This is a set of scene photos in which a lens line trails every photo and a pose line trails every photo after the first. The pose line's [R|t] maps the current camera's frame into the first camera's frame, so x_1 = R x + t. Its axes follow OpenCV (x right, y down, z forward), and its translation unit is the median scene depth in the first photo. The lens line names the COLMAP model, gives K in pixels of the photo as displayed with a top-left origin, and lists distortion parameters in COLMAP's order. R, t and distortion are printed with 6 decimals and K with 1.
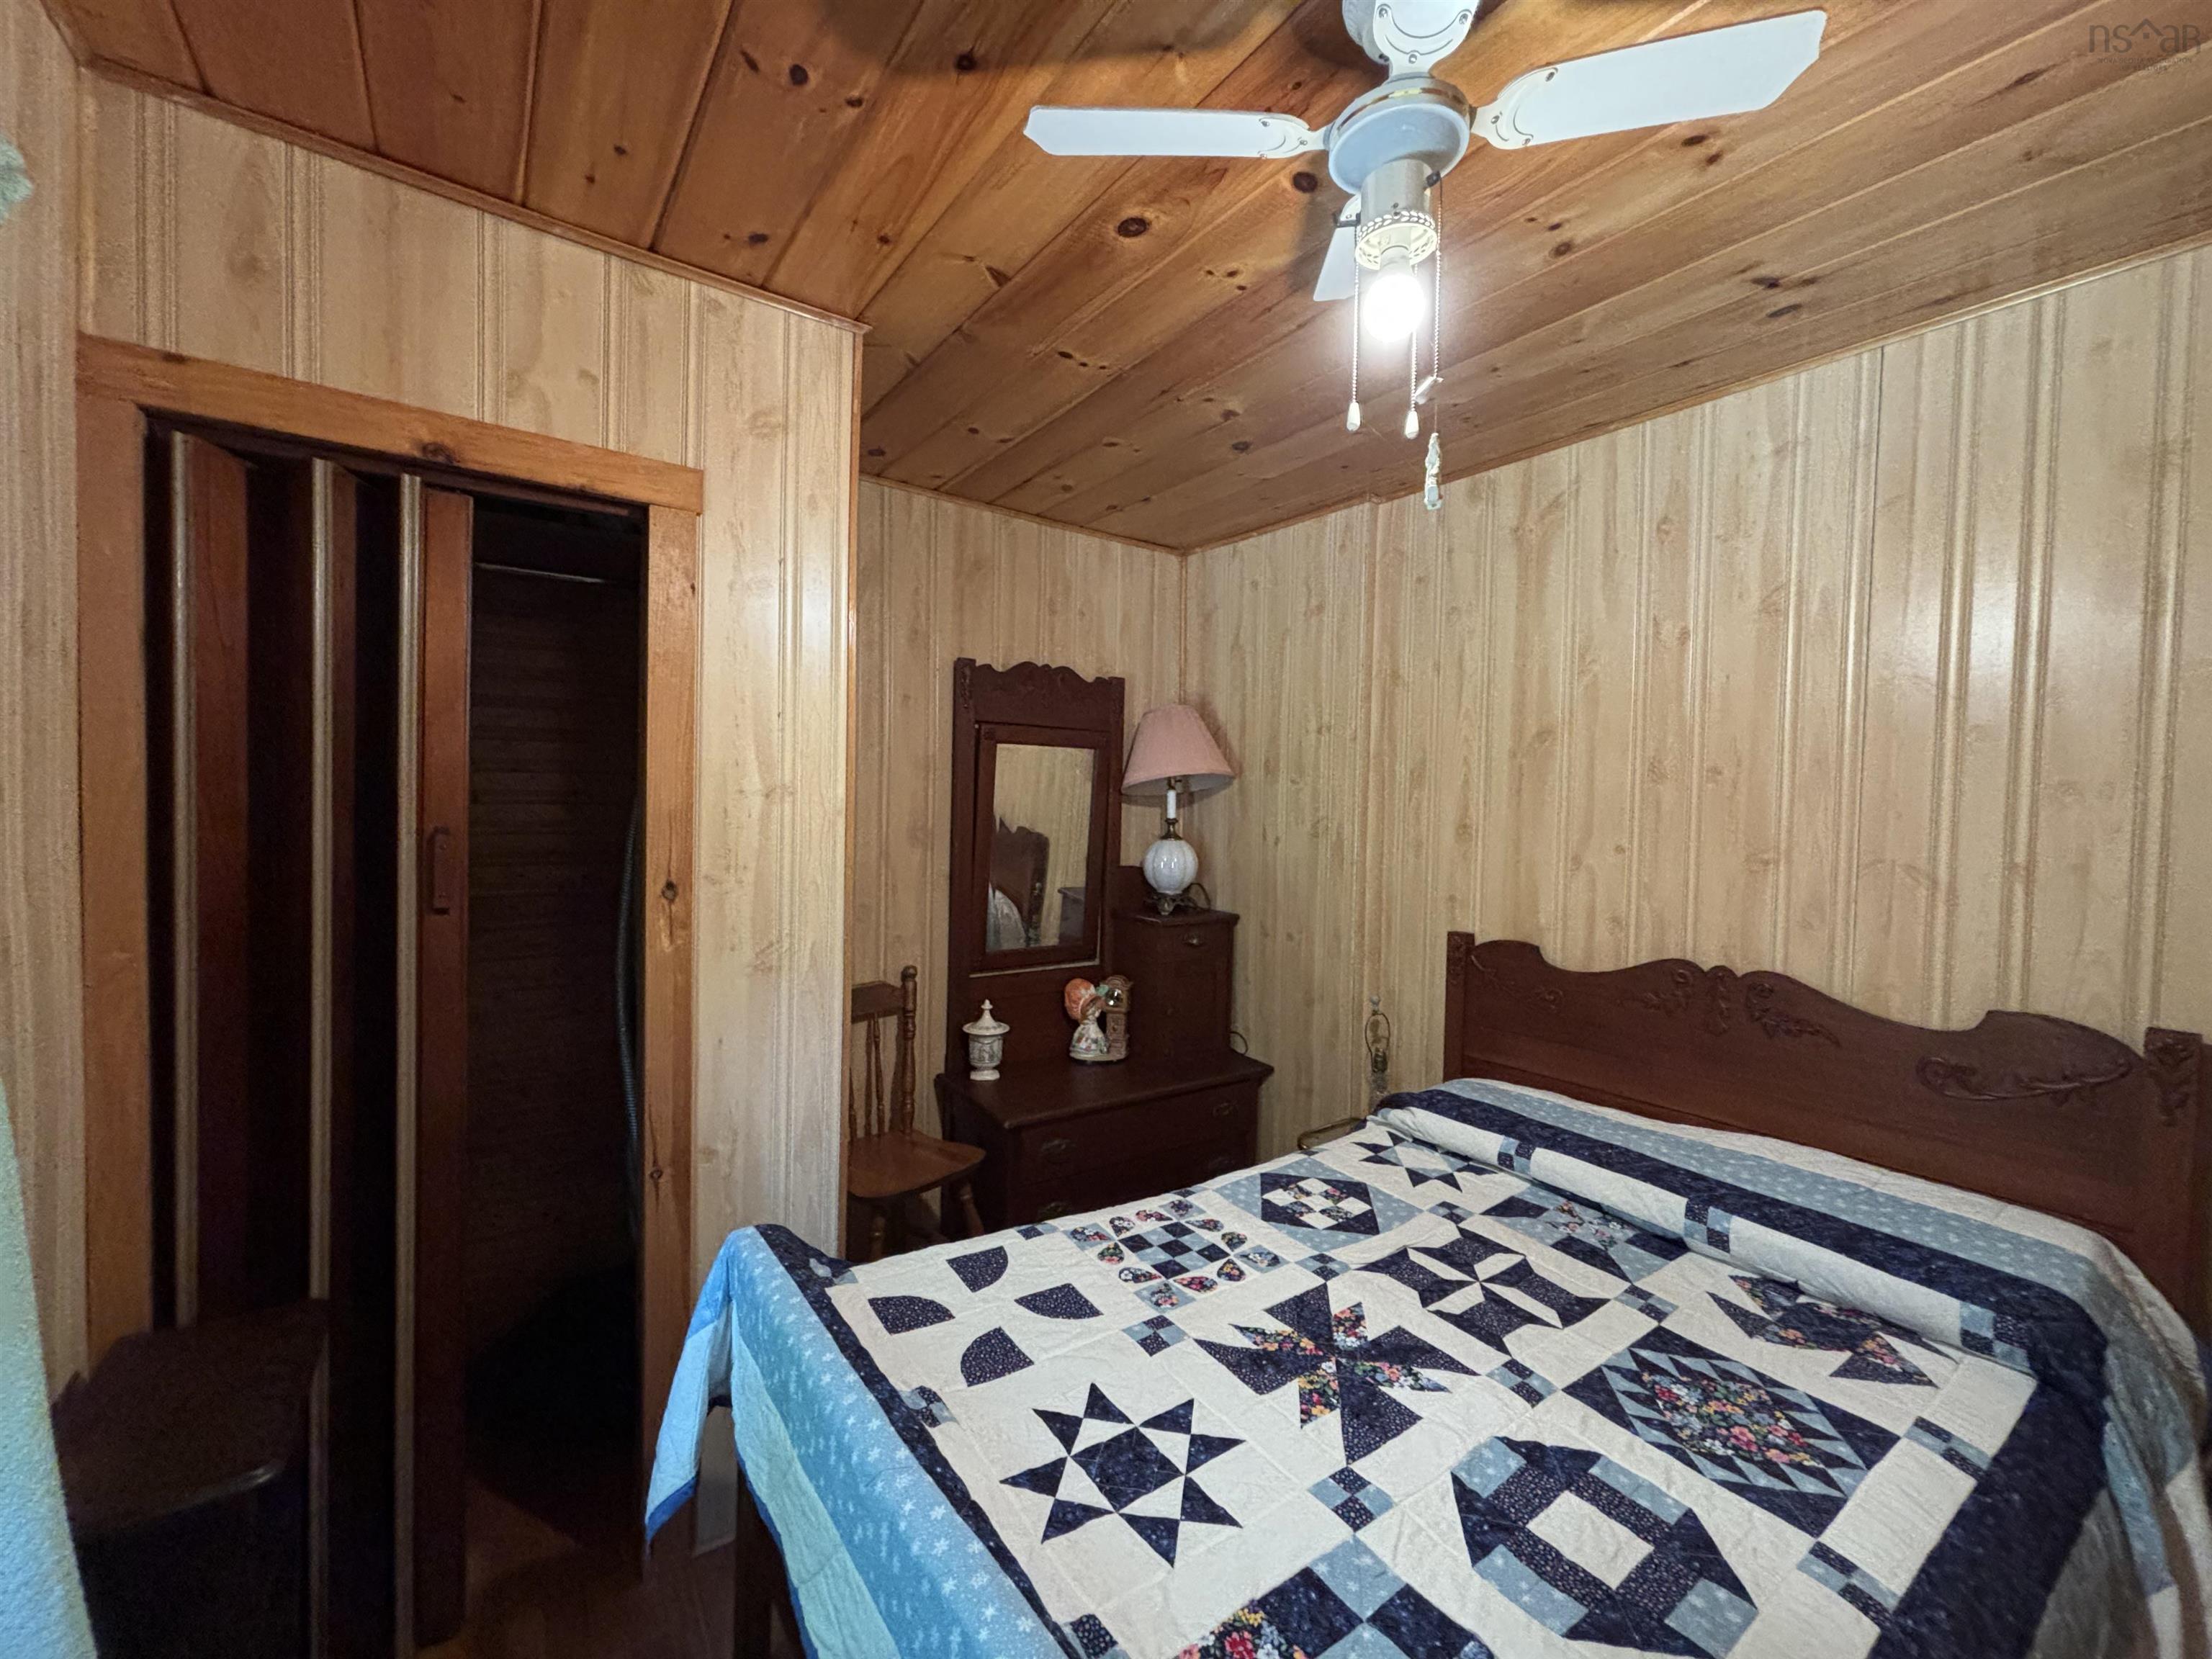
lens RADIAL K [[891.7, 0, 1106.8], [0, 891.7, 821.0], [0, 0, 1]] dist [0.005490, 0.002802]
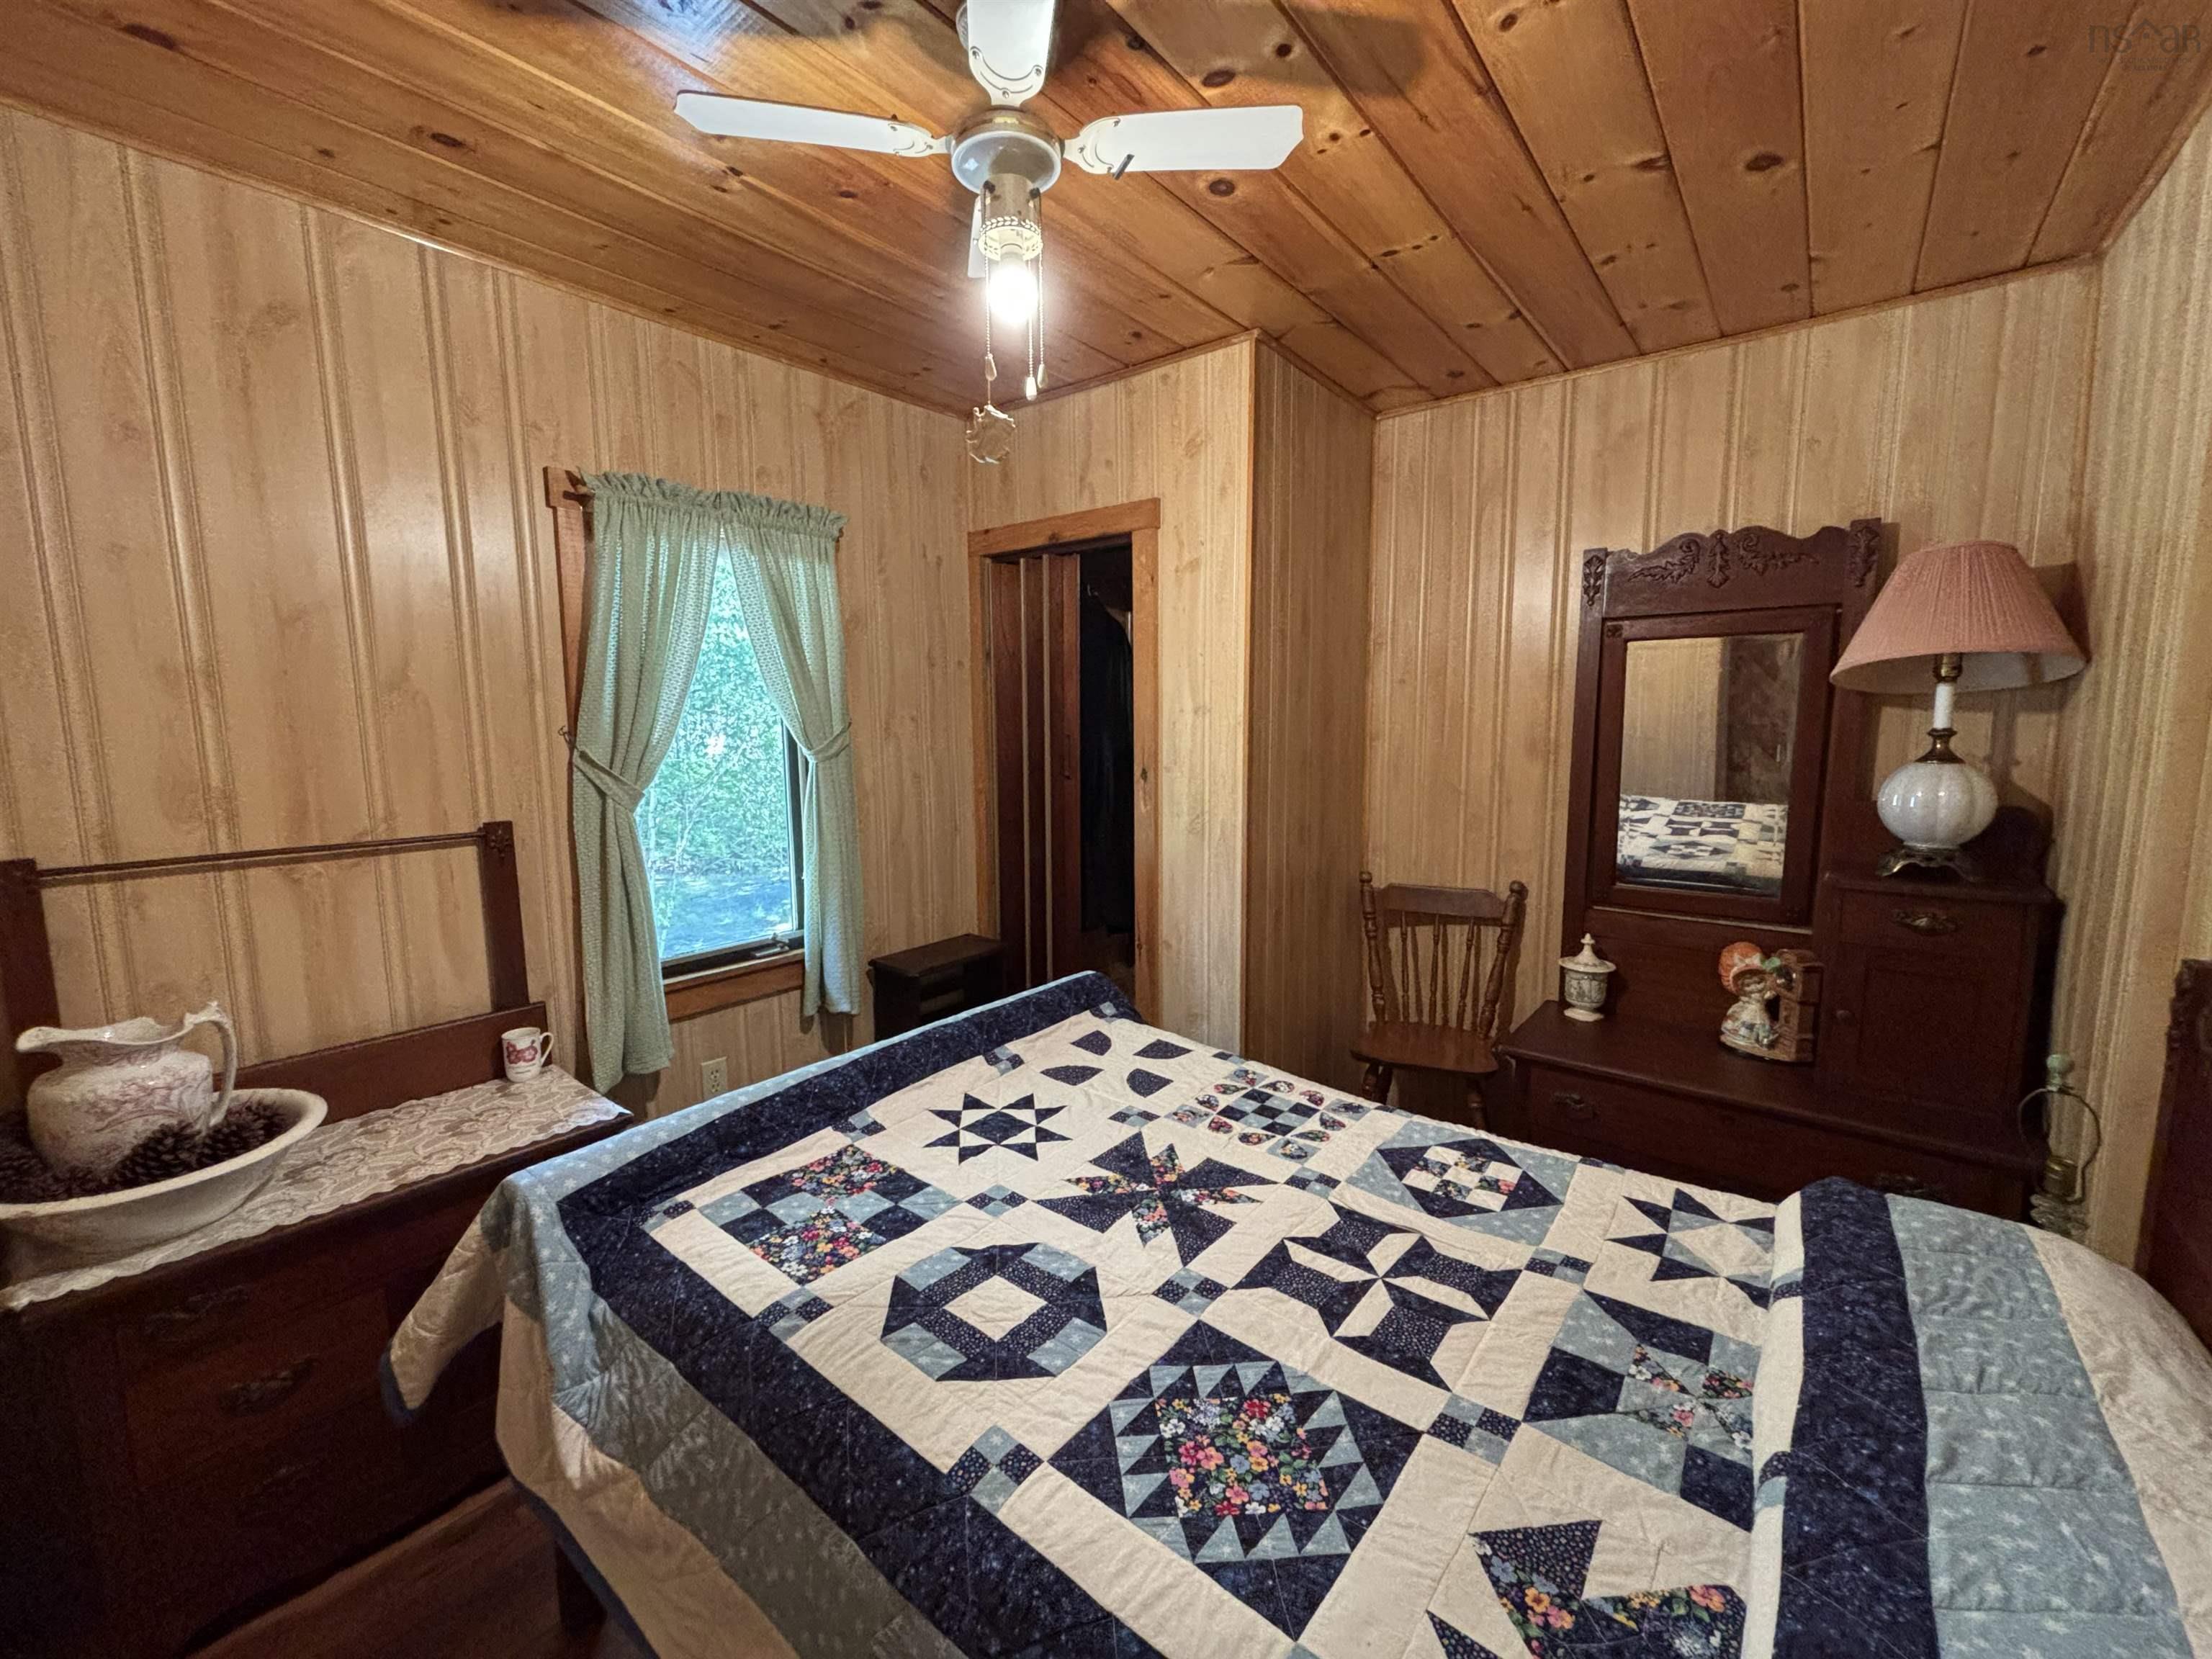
lens RADIAL K [[891.7, 0, 1120.0], [0, 891.7, 827.1], [0, 0, 1]] dist [0.005490, 0.002802]
pose [[0.276577, 0.088690, -0.956891, 1.108254], [-0.010679, 0.995954, 0.089224, 0.033250], [0.960933, -0.014458, 0.276405, 0.555692]]
